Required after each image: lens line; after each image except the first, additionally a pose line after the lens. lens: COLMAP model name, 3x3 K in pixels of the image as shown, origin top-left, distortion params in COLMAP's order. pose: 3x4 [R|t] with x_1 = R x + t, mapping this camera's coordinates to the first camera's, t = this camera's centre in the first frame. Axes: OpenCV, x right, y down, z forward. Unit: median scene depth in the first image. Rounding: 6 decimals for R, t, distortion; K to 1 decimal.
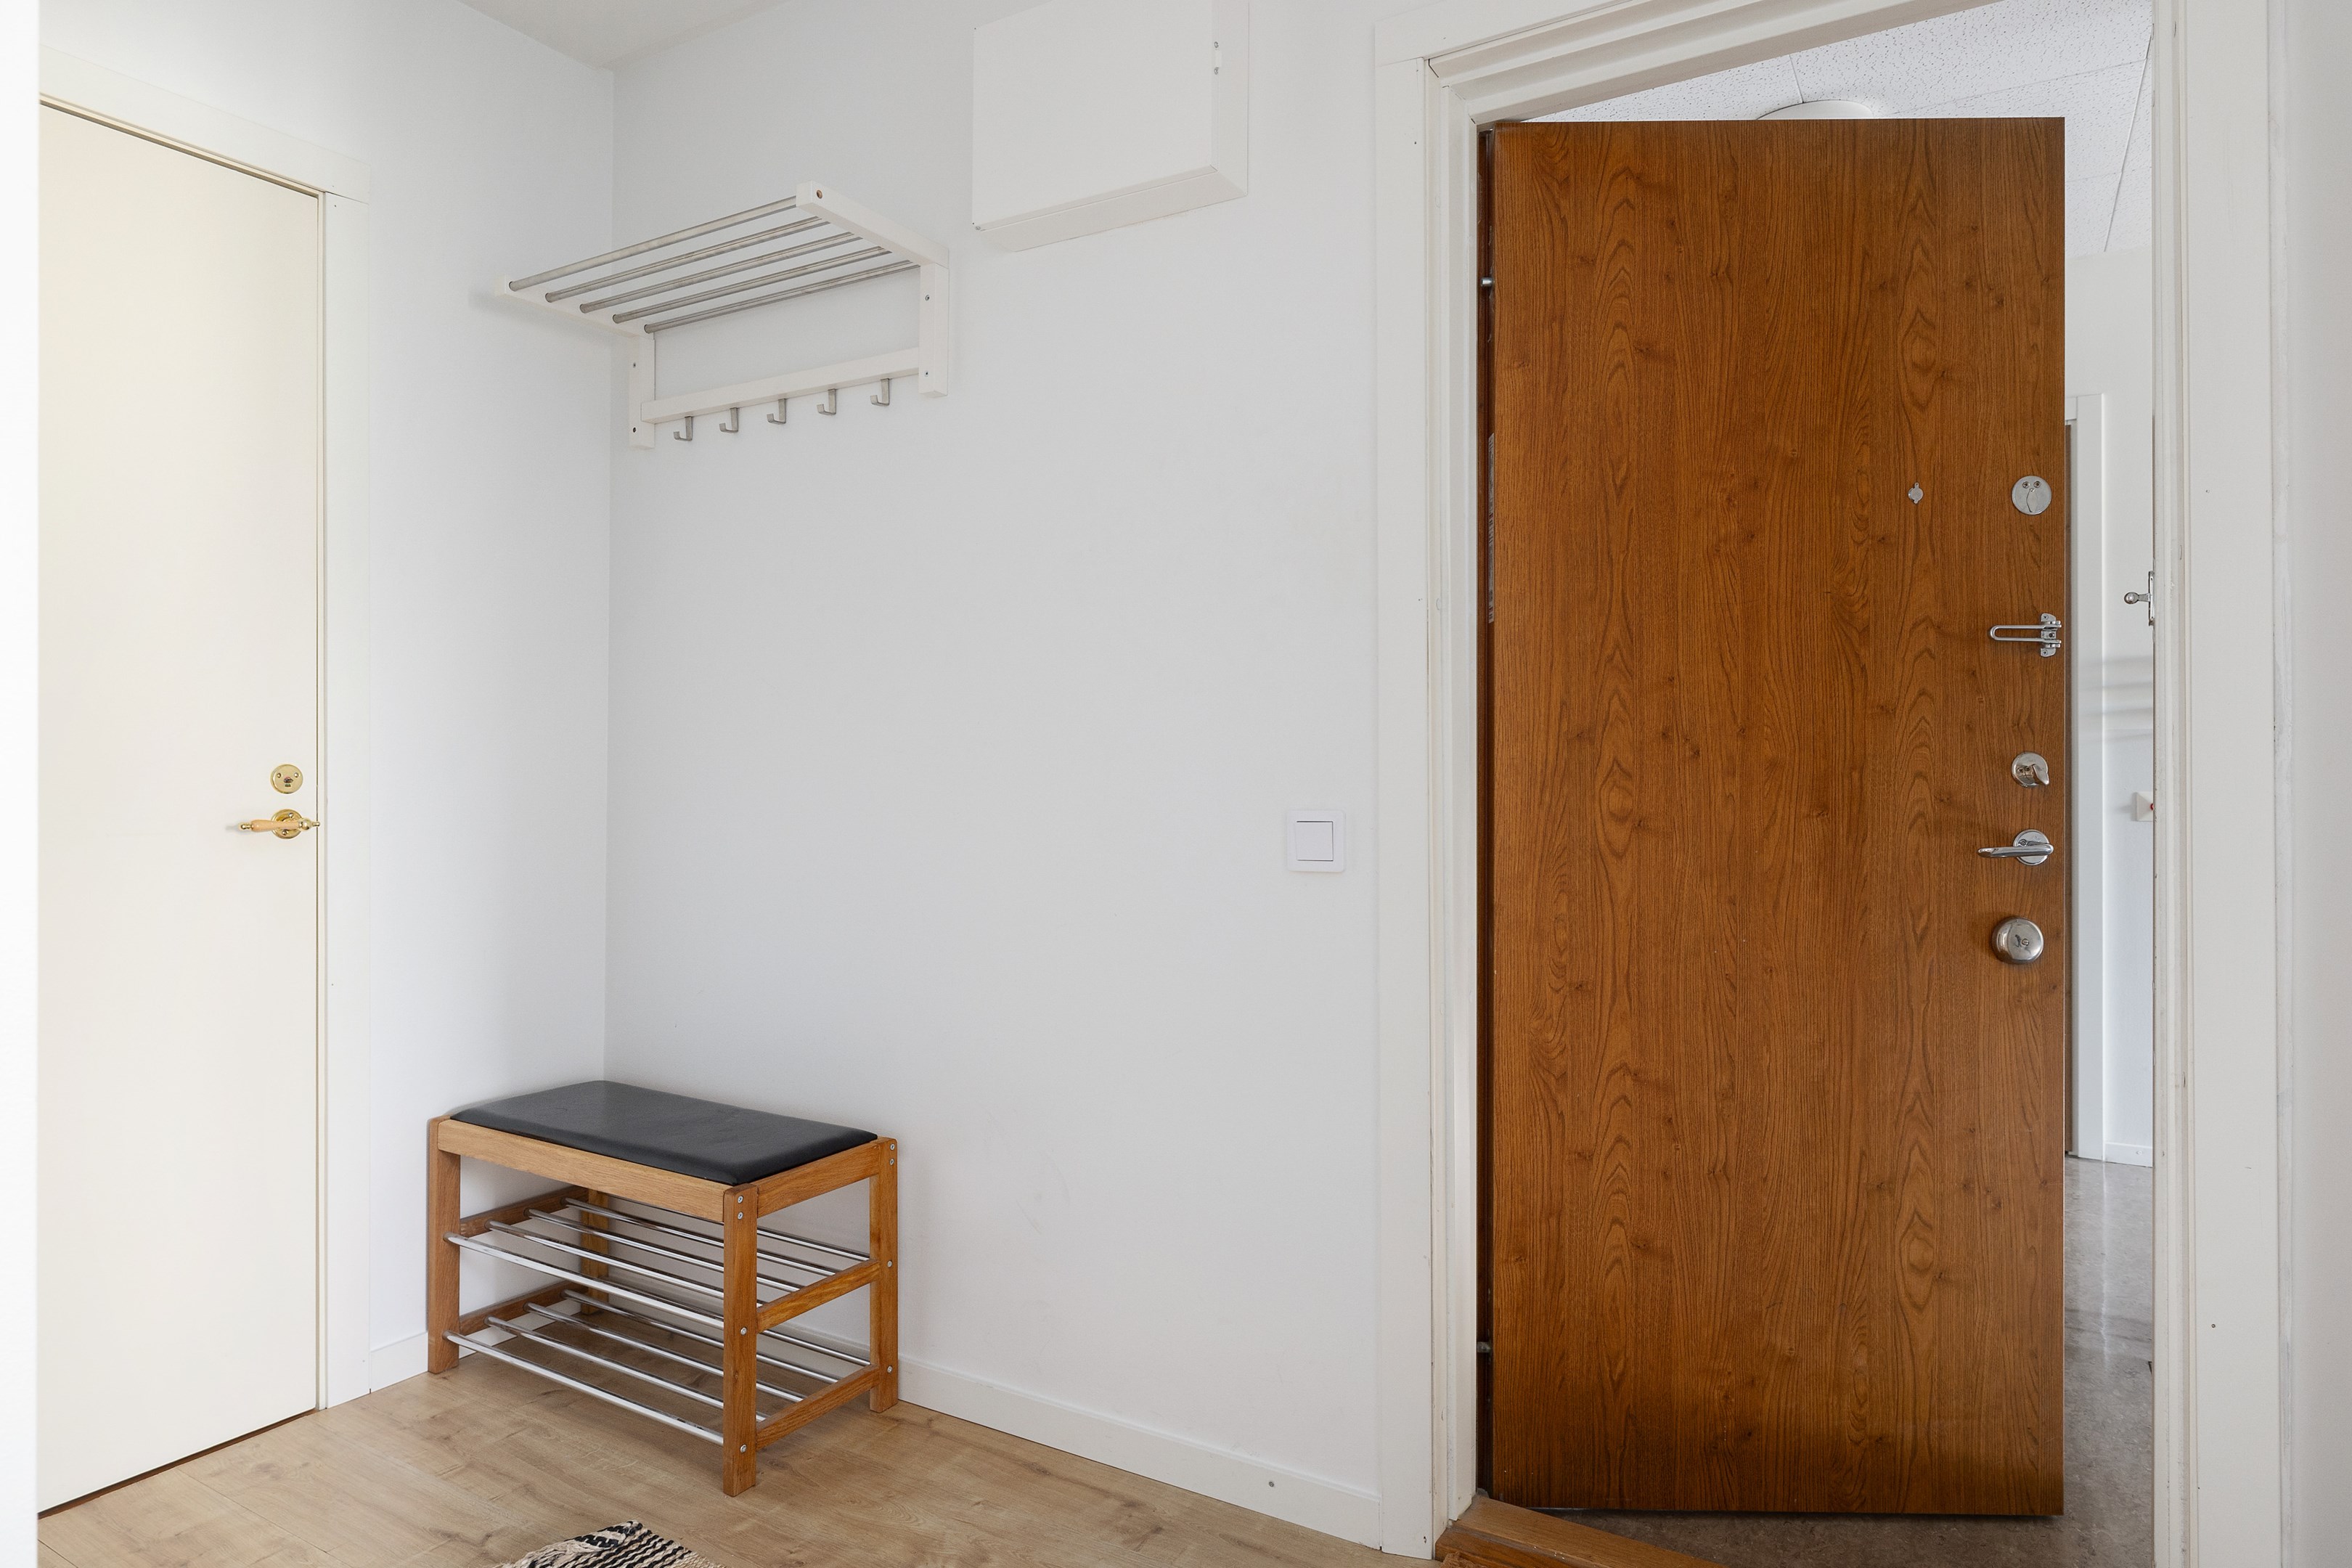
lens RADIAL K [[1342.2, 0, 1181.8], [0, 1342.2, 757.5], [0, 0, 1]] dist [0.001835, 0.001215]
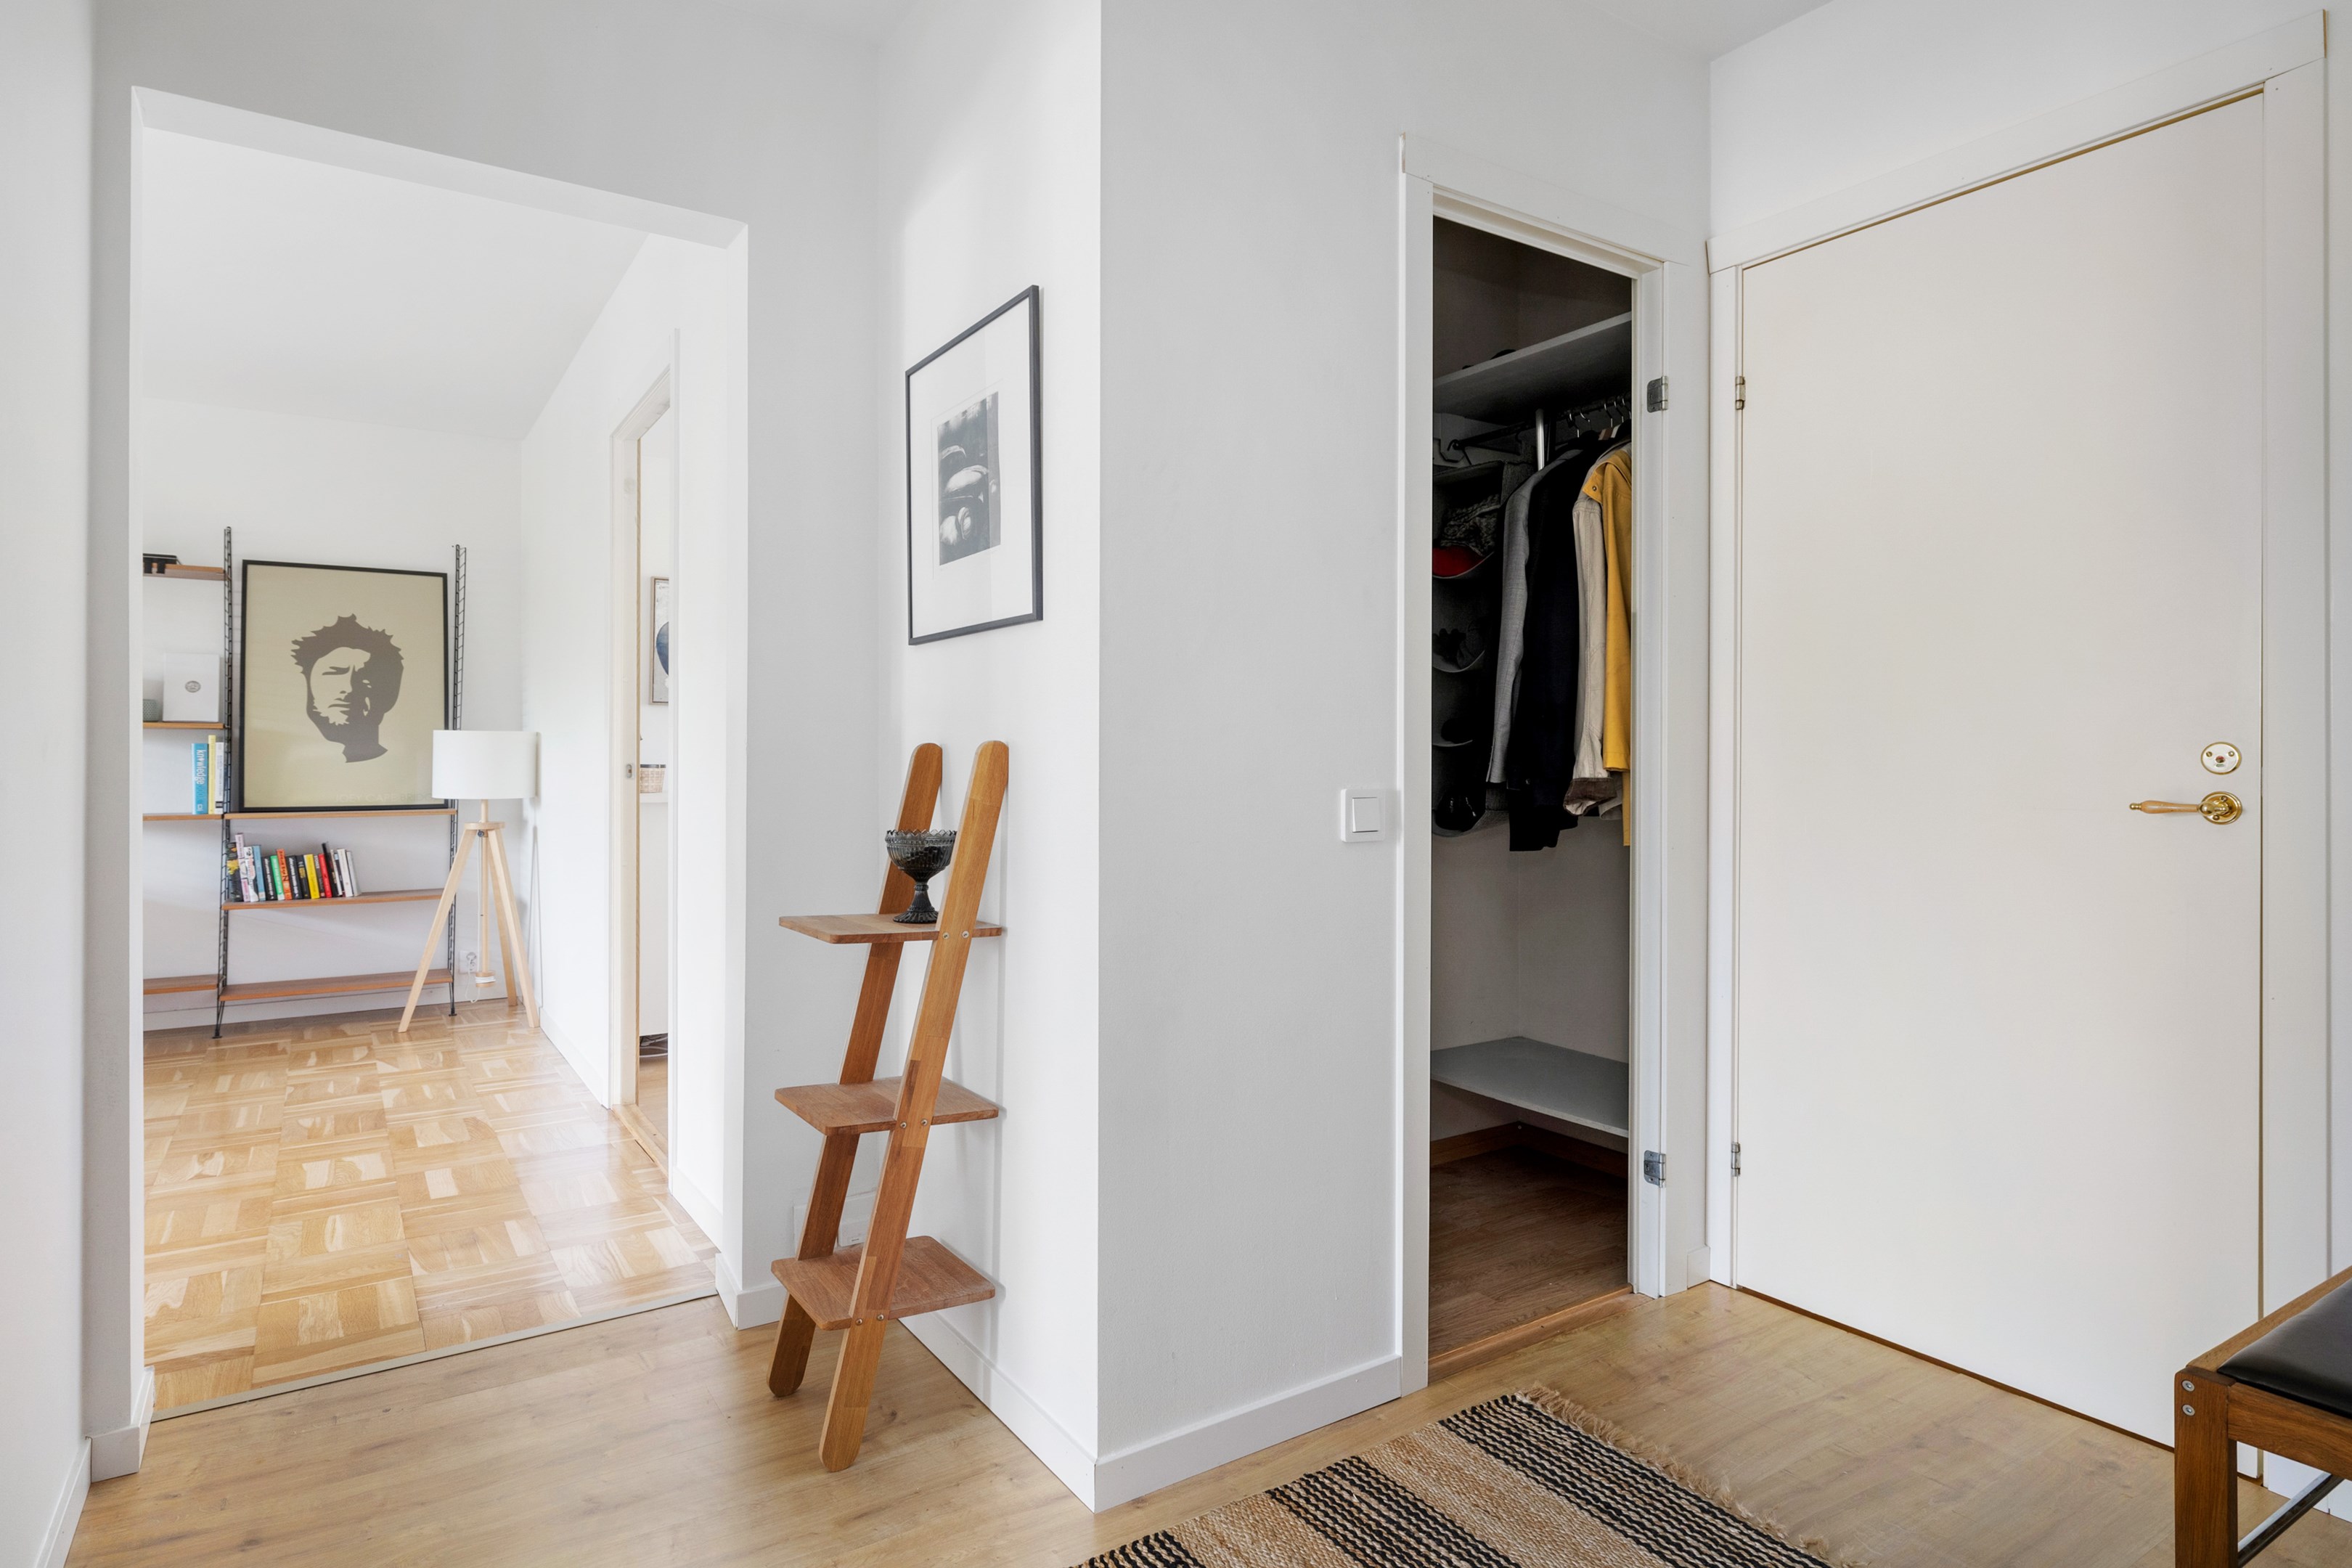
lens RADIAL K [[1275.3, 0, 1146.6], [0, 1275.3, 765.1], [0, 0, 1]] dist [-0.002724, -0.000130]
pose [[-0.446503, 0.020573, -0.894546, 0.420680], [0.011730, 0.999784, 0.017138, -0.001979], [0.894705, -0.002841, -0.446648, 0.757813]]
